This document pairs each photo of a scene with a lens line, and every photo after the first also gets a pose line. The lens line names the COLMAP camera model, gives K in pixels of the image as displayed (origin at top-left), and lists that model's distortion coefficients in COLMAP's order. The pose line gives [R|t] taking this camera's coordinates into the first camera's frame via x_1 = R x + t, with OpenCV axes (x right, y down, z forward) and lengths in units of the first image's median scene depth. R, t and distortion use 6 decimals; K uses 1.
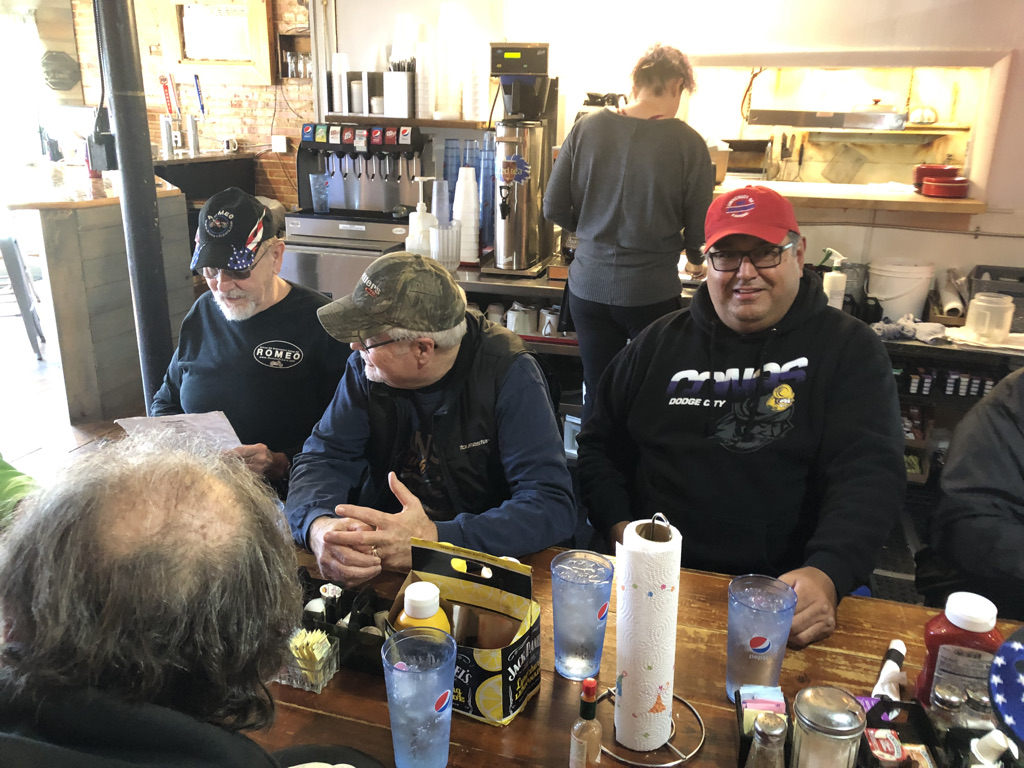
lens RADIAL K [[849.9, 0, 523.2], [0, 849.9, 383.6], [0, 0, 1]] dist [0.034602, -0.017967]
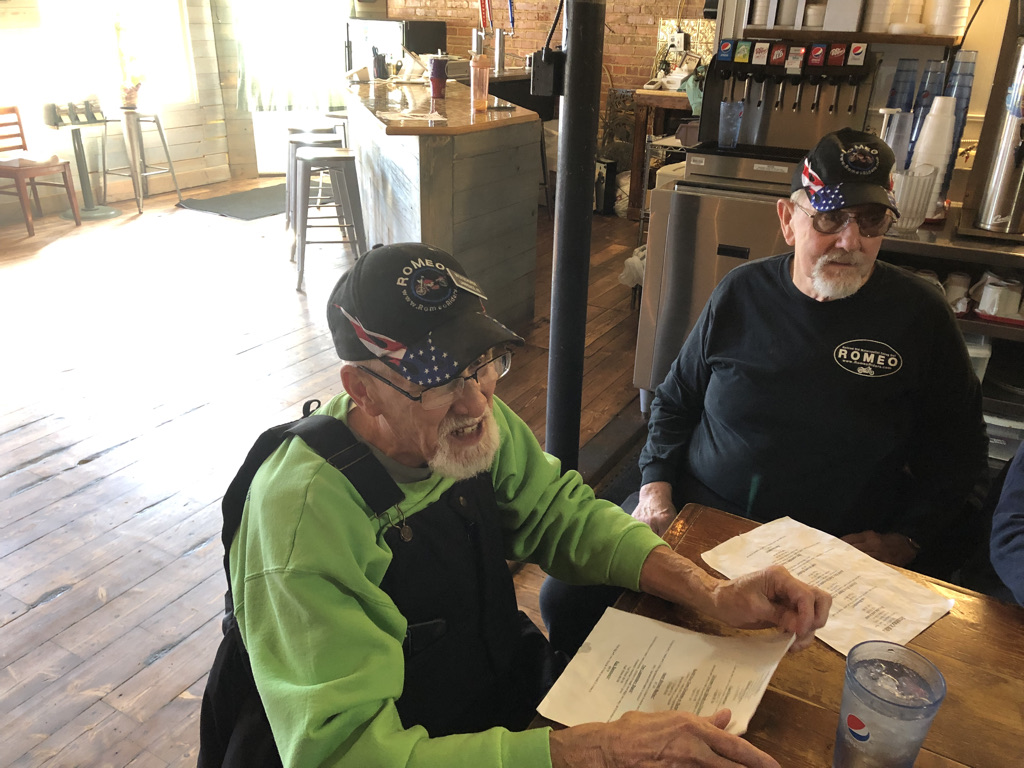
lens RADIAL K [[849.9, 0, 523.2], [0, 849.9, 383.6], [0, 0, 1]] dist [0.034602, -0.017967]
pose [[0.973133, 0.095746, -0.209393, -0.264201], [-0.077156, 0.992460, 0.095237, -0.037778], [0.216933, -0.076522, 0.973183, 0.128225]]
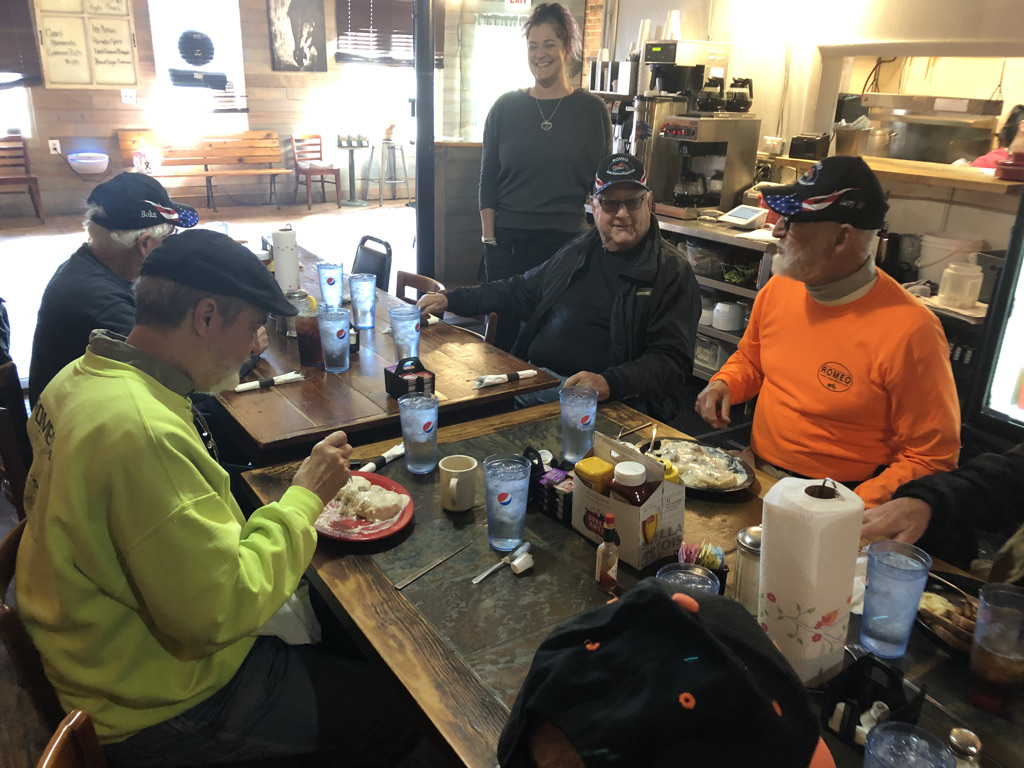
lens RADIAL K [[856.2, 0, 528.0], [0, 856.2, 371.1], [0, 0, 1]] dist [0.024400, 0.002276]
pose [[0.771373, 0.217318, -0.598127, 0.735075], [-0.221324, 0.972825, 0.068028, 0.070709], [0.596656, 0.079905, 0.798509, -0.185693]]
